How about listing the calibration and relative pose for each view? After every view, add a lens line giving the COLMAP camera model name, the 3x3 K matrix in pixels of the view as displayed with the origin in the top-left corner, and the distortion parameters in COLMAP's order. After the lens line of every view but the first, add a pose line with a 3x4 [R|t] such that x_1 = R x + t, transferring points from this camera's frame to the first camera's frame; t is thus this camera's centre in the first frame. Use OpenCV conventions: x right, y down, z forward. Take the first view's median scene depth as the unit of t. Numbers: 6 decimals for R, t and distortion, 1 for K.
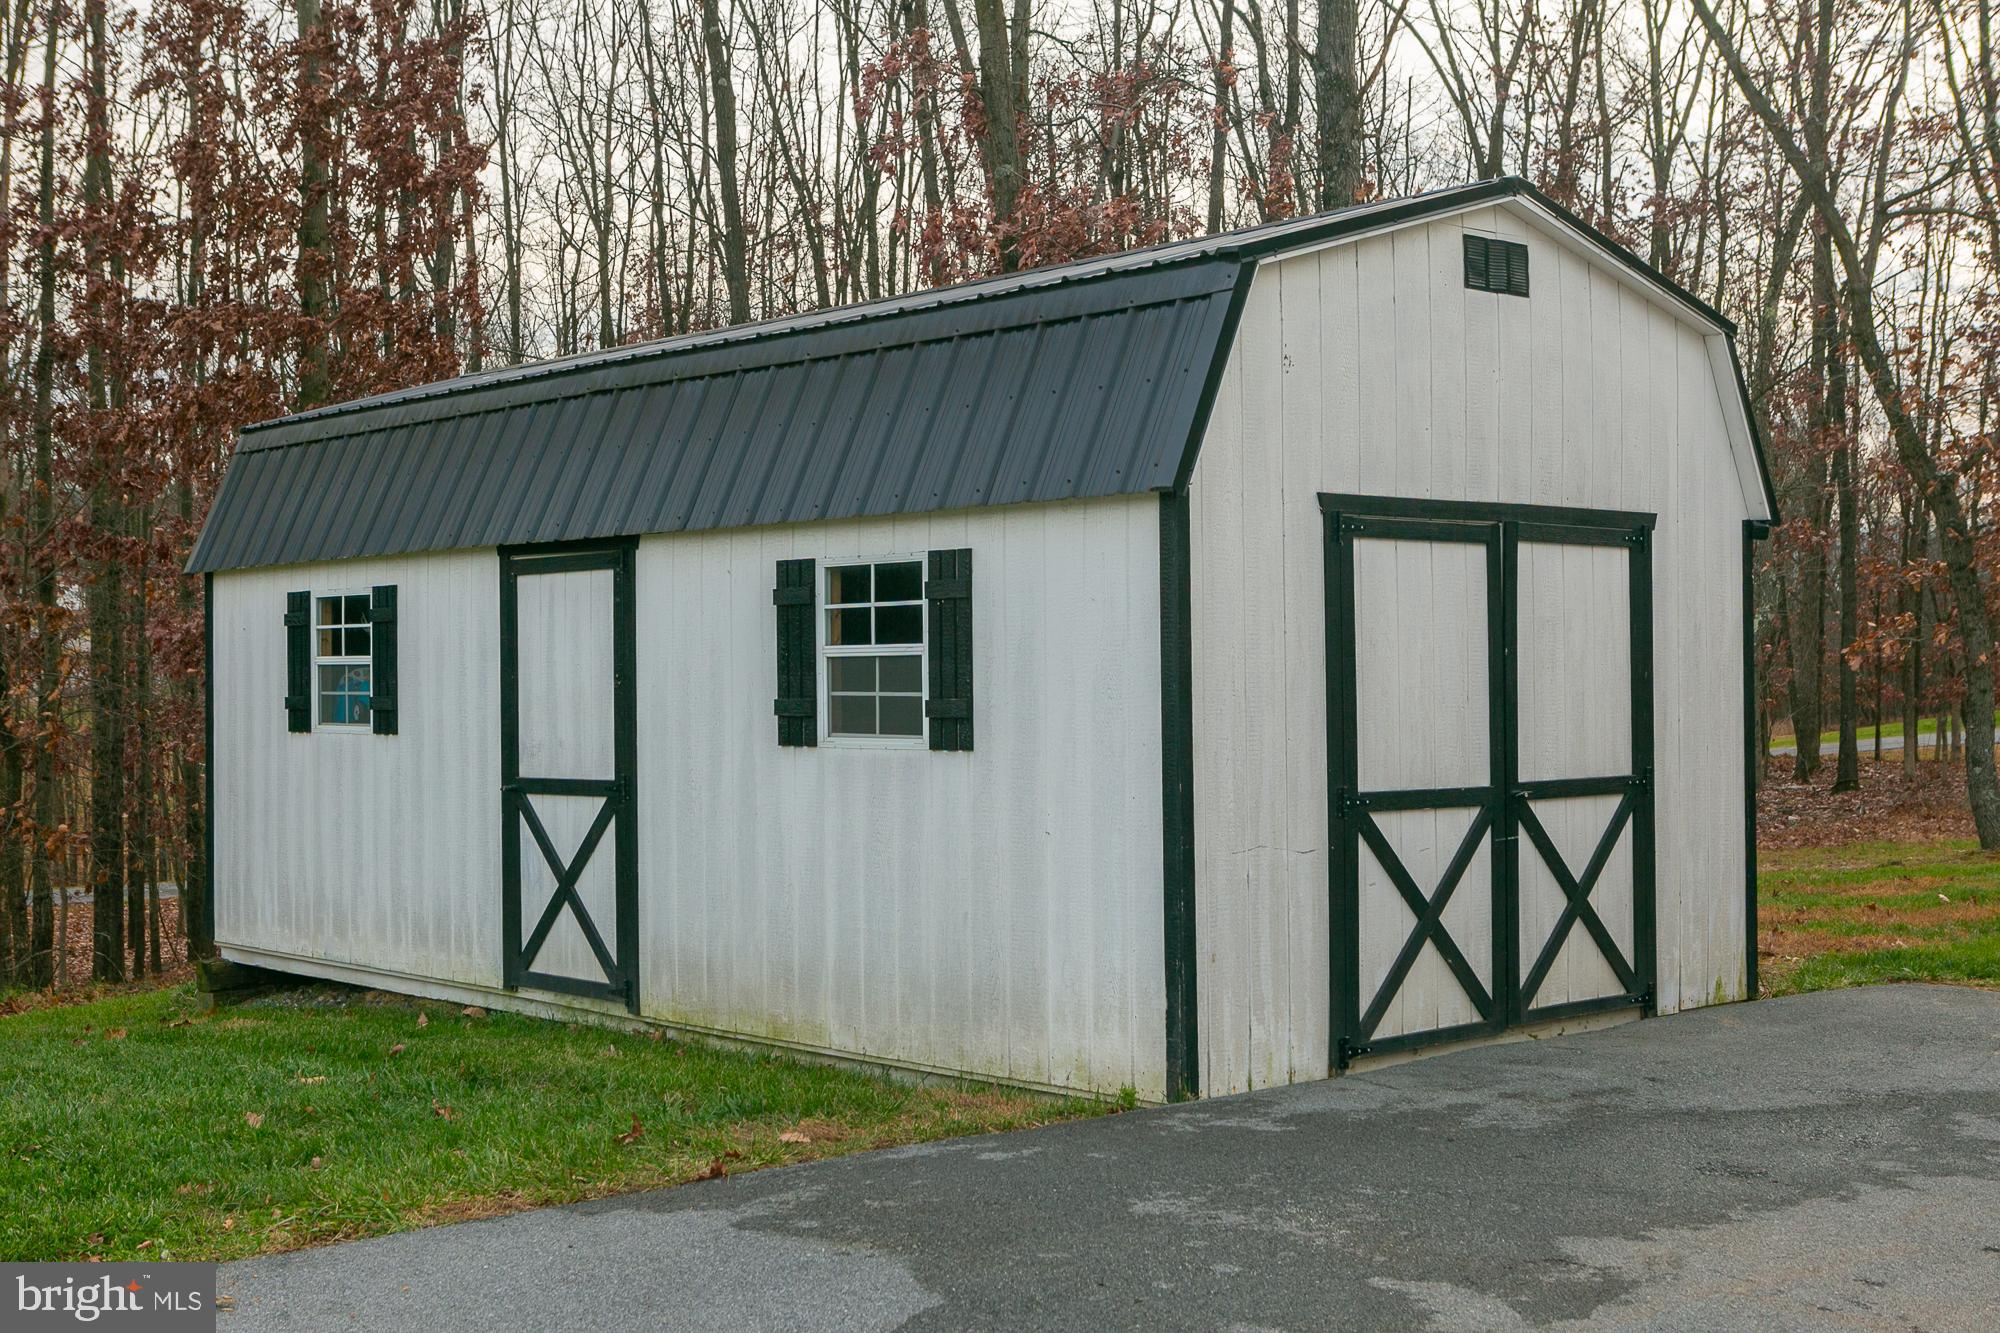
lens RADIAL K [[2514.9, 0, 993.1], [0, 2514.9, 664.3], [0, 0, 1]] dist [-0.010081, 0.000000]
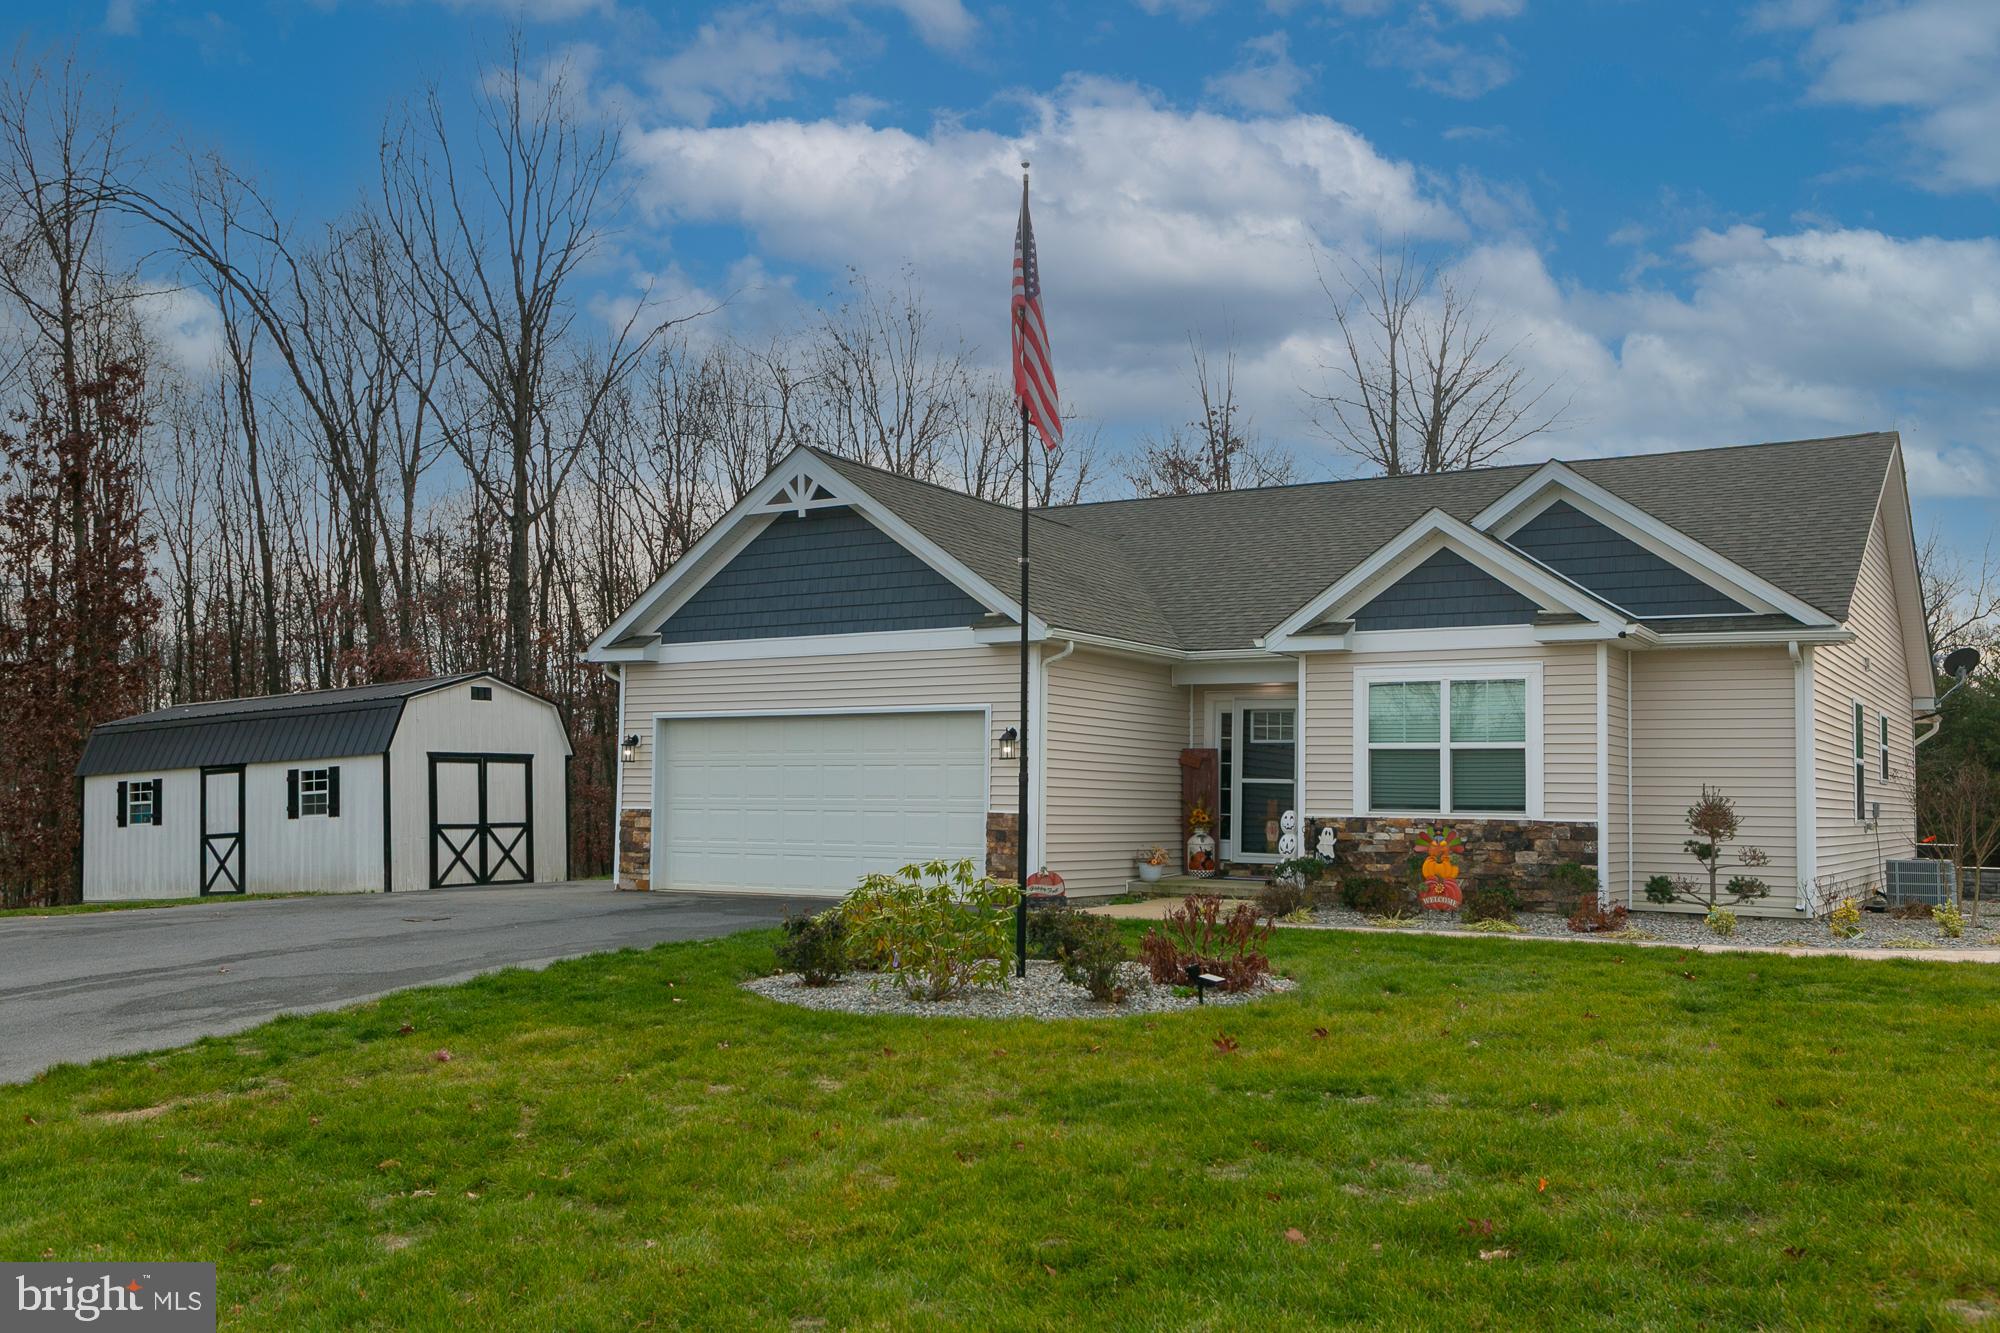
lens RADIAL K [[1812.5, 0, 1024.5], [0, 1812.5, 683.9], [0, 0, 1]] dist [0.011982, -0.029313]
pose [[0.956960, 0.000517, 0.290220, 0.186543], [0.024024, 0.996425, -0.080991, 0.079565], [-0.289224, 0.084477, 0.953527, -1.978855]]
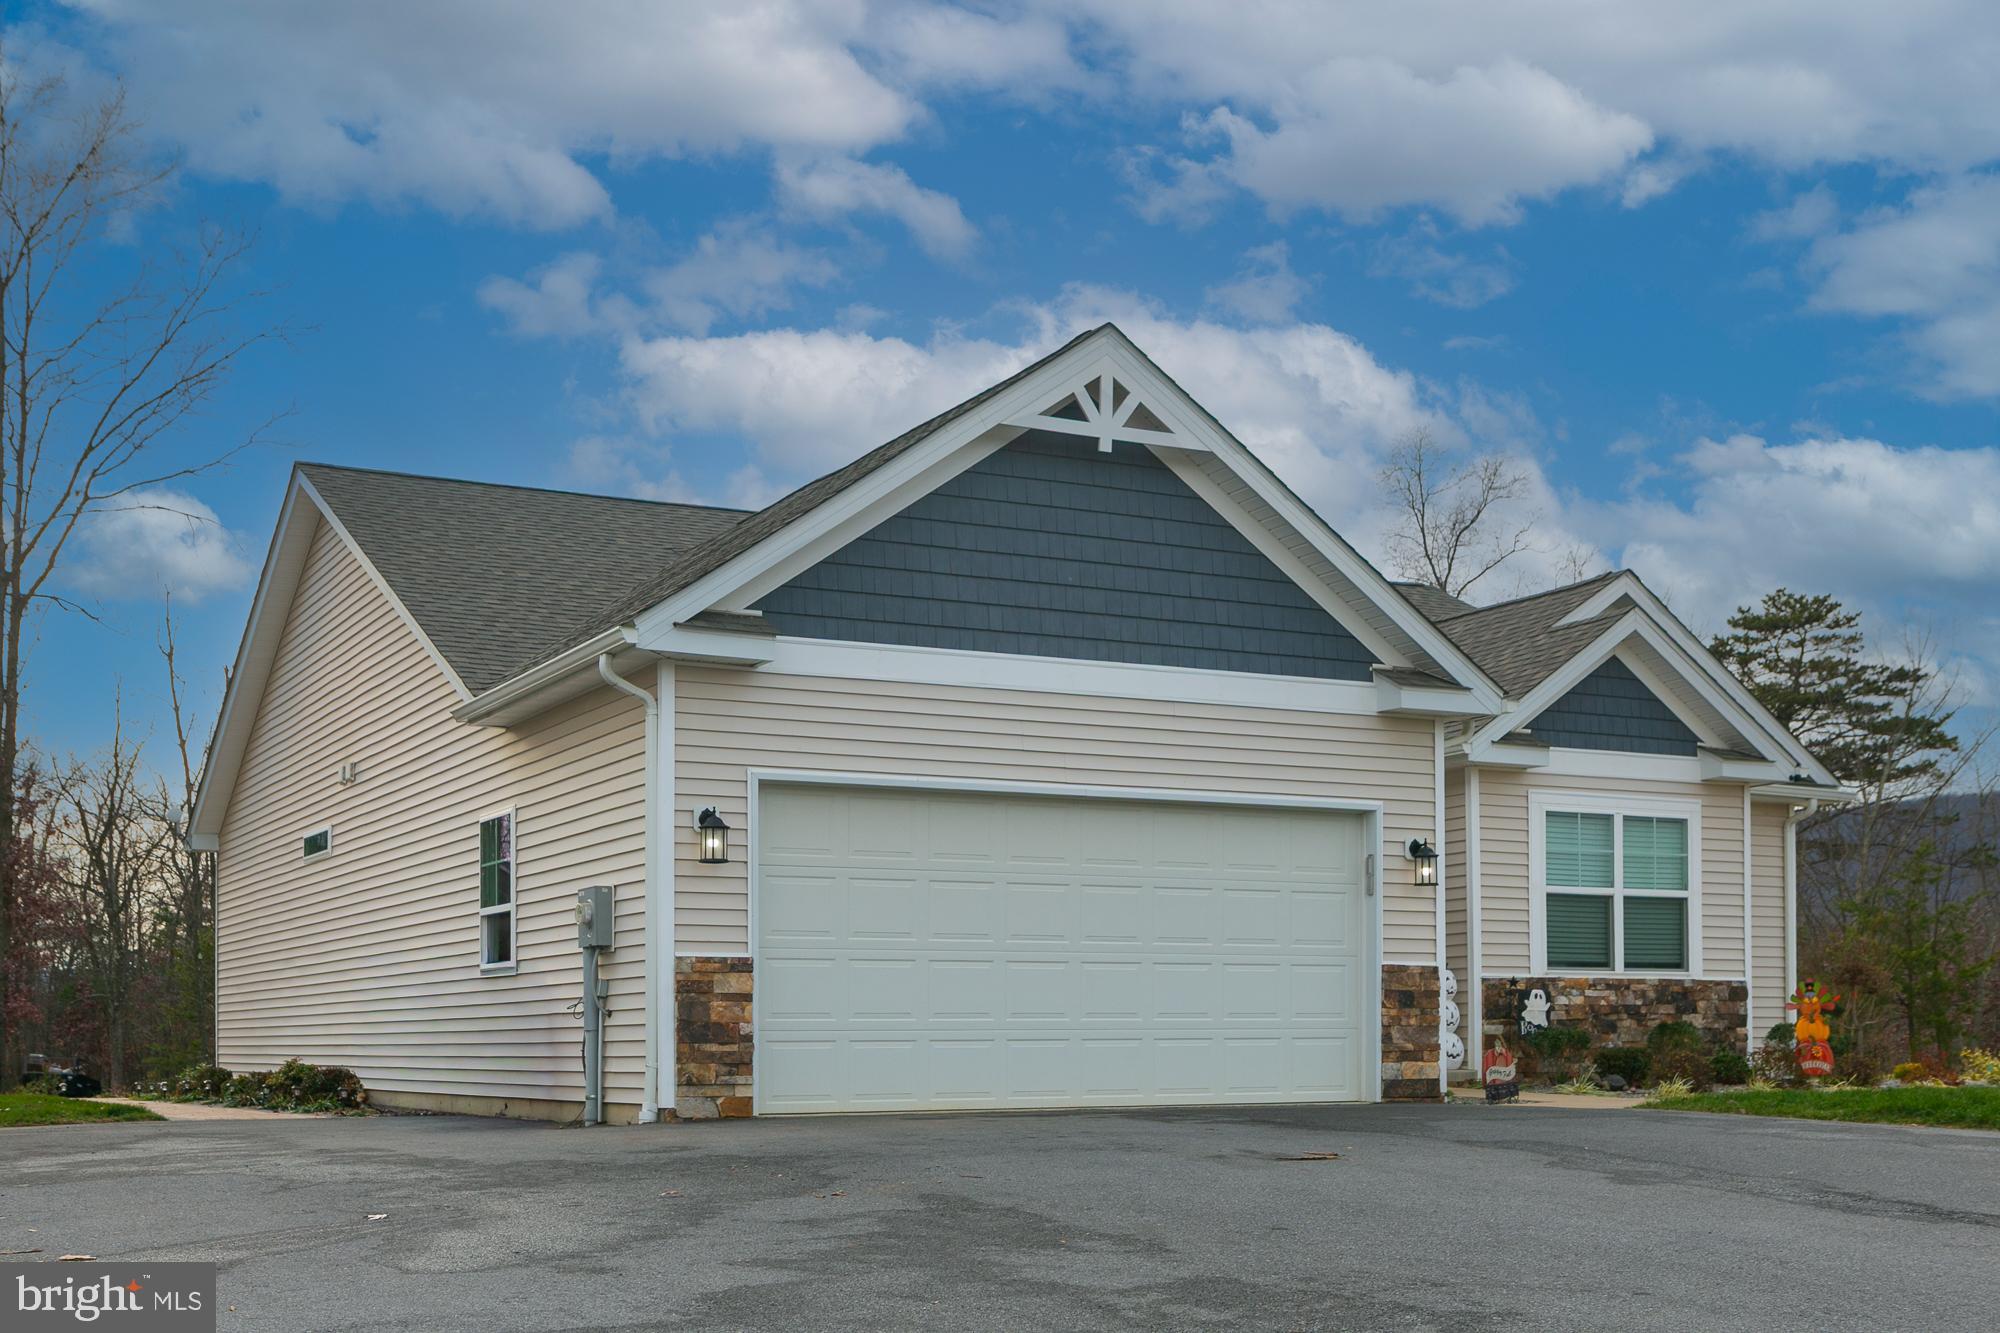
lens RADIAL K [[2283.6, 0, 970.6], [0, 2283.6, 993.0], [0, 0, 1]] dist [-0.027245, 0.000000]
pose [[0.247376, -0.012078, 0.968844, -1.028114], [0.033910, 0.999418, 0.003801, 0.061547], [-0.968326, 0.031914, 0.247641, -0.074003]]
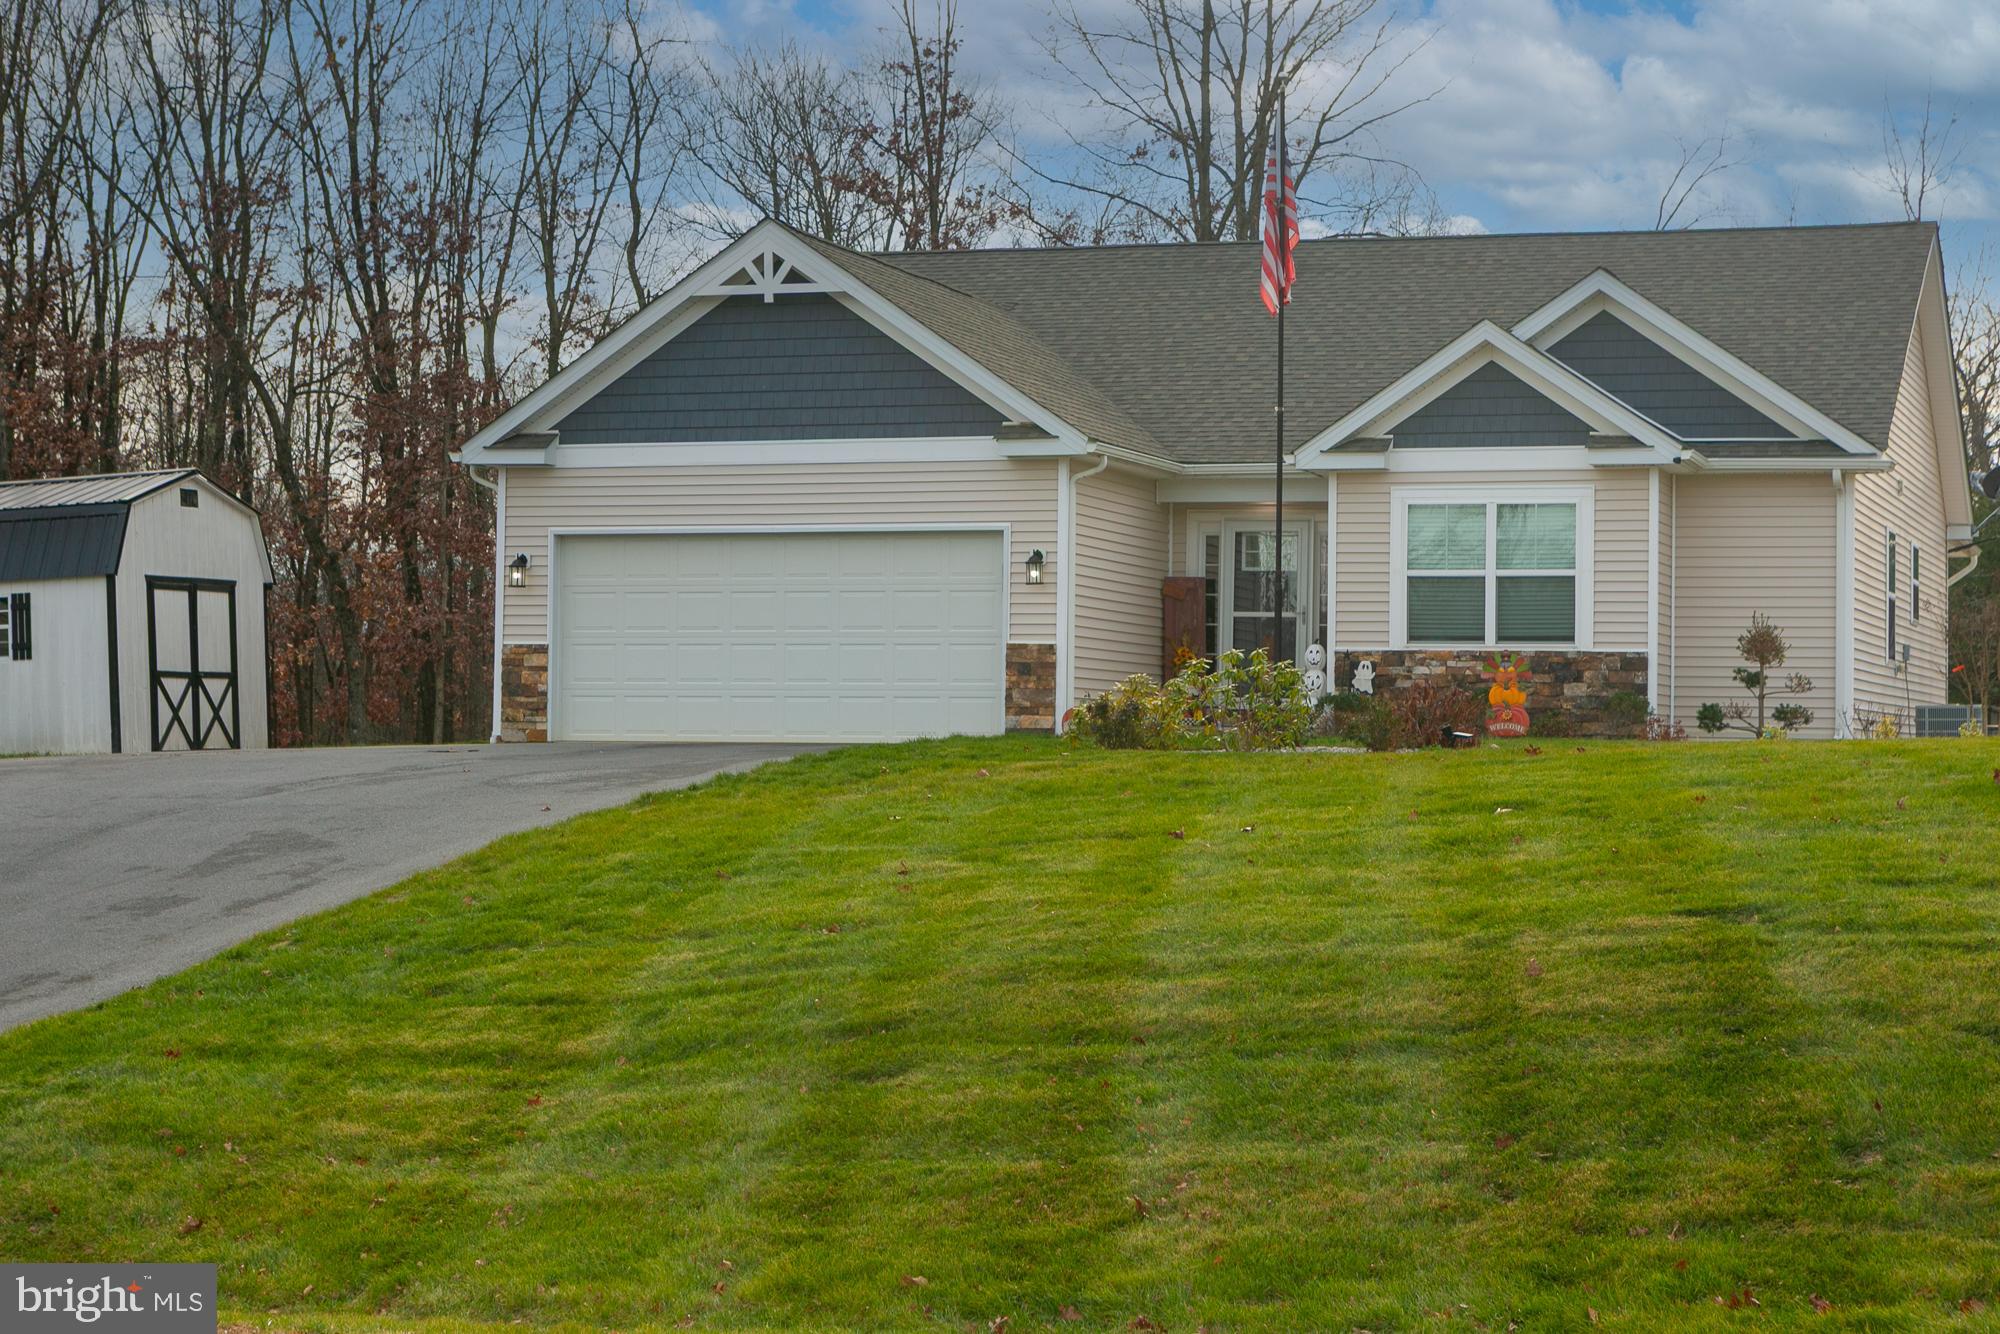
lens RADIAL K [[4103.0, 0, 1147.8], [0, 4103.0, 565.4], [0, 0, 1]] dist [0.011894, 0.000000]
pose [[0.848171, 0.001279, 0.529721, -1.395217], [0.029199, 0.998364, -0.049162, 0.191045], [-0.528917, 0.057165, 0.846746, -3.669032]]
